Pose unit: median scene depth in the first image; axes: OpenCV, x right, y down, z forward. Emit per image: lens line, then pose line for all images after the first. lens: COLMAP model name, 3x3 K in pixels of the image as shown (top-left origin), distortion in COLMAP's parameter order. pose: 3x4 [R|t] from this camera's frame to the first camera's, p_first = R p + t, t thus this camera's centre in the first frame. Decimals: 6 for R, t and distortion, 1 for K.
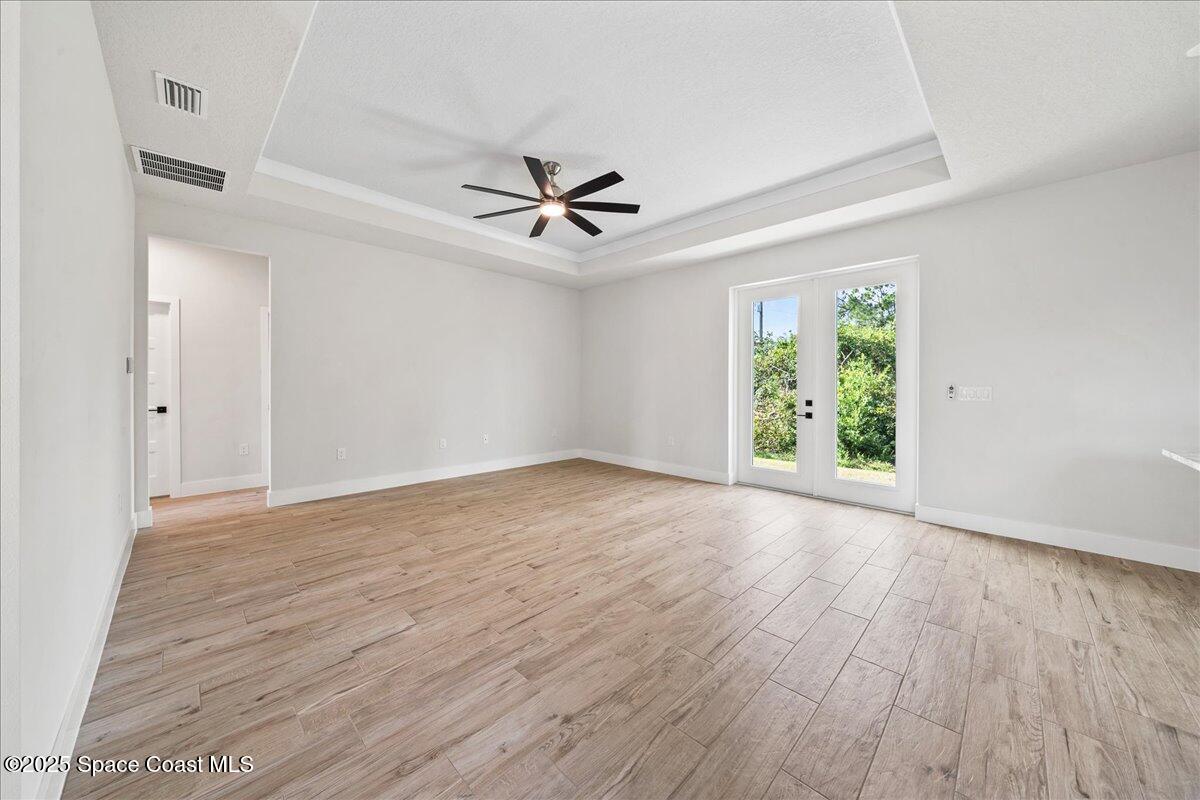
lens RADIAL K [[416.1, 0, 599.1], [0, 416.1, 387.4], [0, 0, 1]] dist [-0.000732, -0.000055]
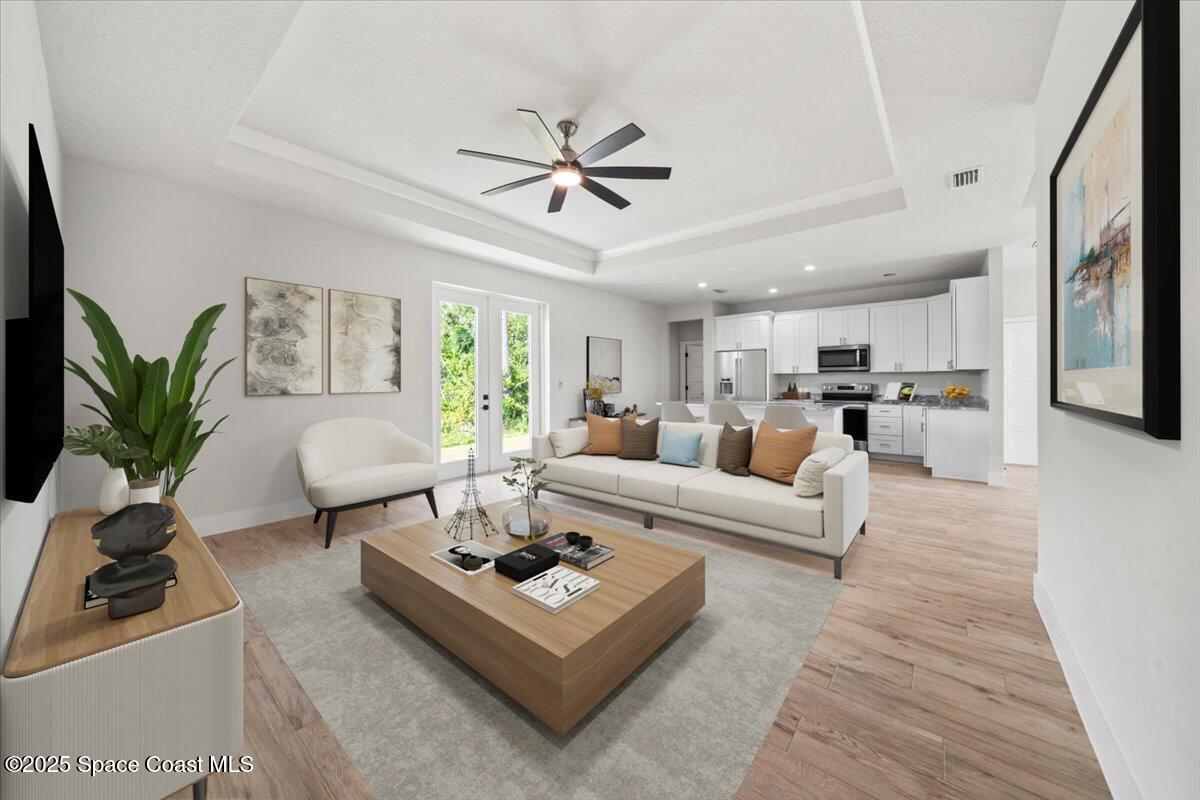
lens RADIAL K [[420.6, 0, 600.5], [0, 420.6, 381.3], [0, 0, 1]] dist [-0.001789, -0.000188]
pose [[-0.091363, -0.003846, 0.995810, -1.474689], [0.012197, 0.999913, 0.004981, -0.021875], [-0.995743, 0.012601, -0.091308, 1.536622]]
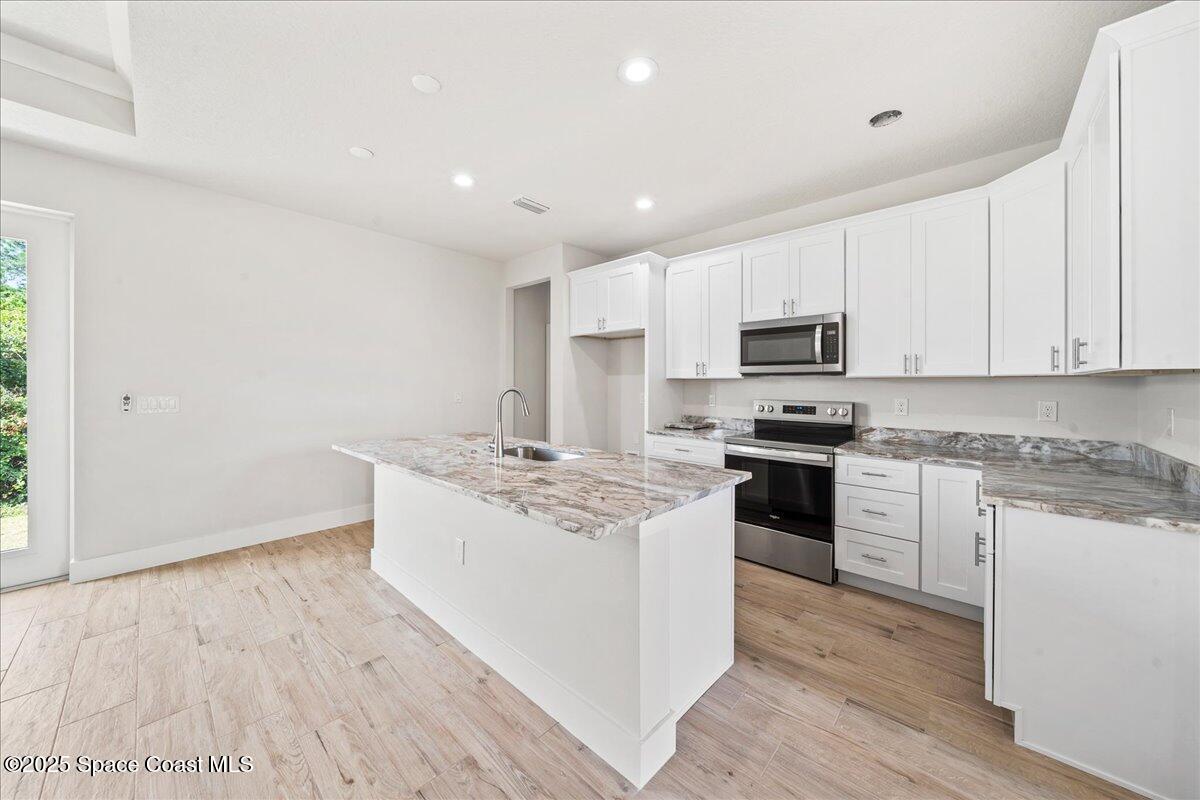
lens RADIAL K [[420.6, 0, 600.5], [0, 420.6, 381.3], [0, 0, 1]] dist [-0.001789, -0.000188]
pose [[-0.037869, -0.003368, 0.999277, 0.018064], [0.006356, 0.999973, 0.003611, -0.043793], [-0.999263, 0.006488, -0.037846, 0.196607]]
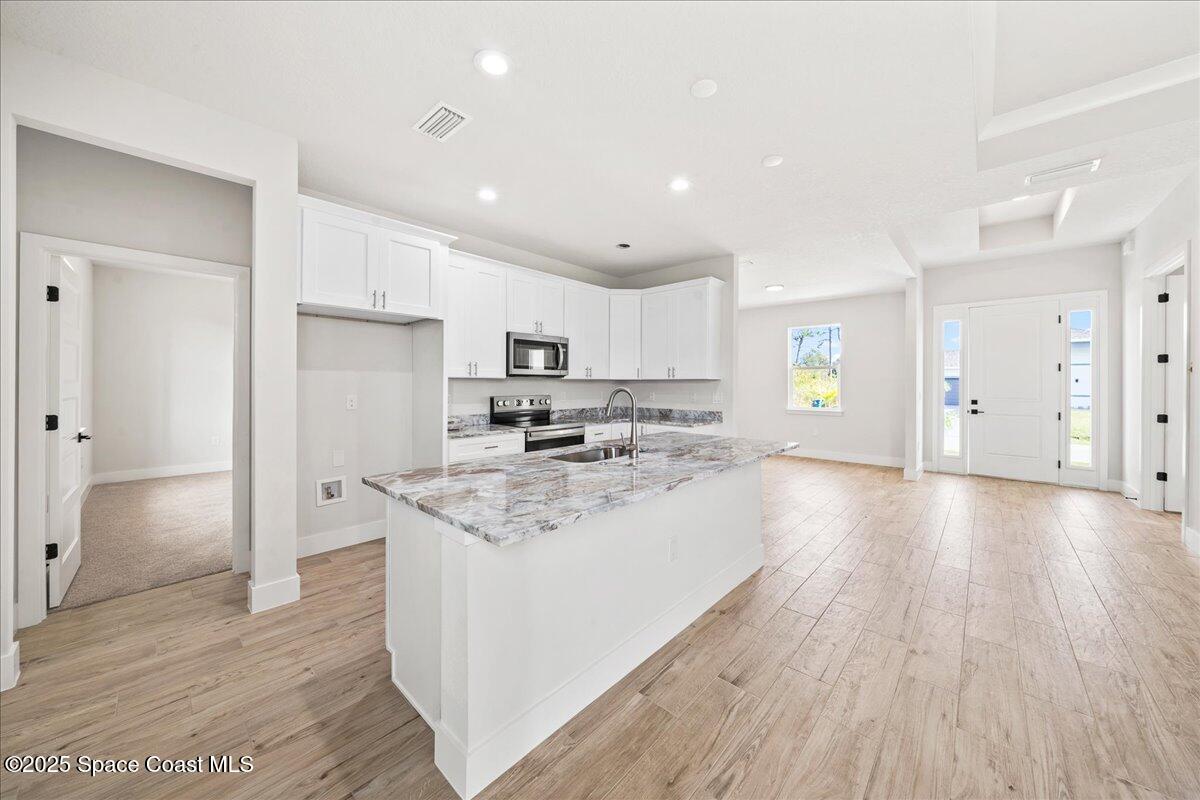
lens RADIAL K [[420.6, 0, 600.5], [0, 420.6, 381.3], [0, 0, 1]] dist [-0.001789, -0.000188]
pose [[-0.999185, -0.008245, -0.039518, 1.165090], [-0.008298, 0.999965, 0.001179, -0.039026], [0.039507, 0.001506, -0.999218, 1.411178]]
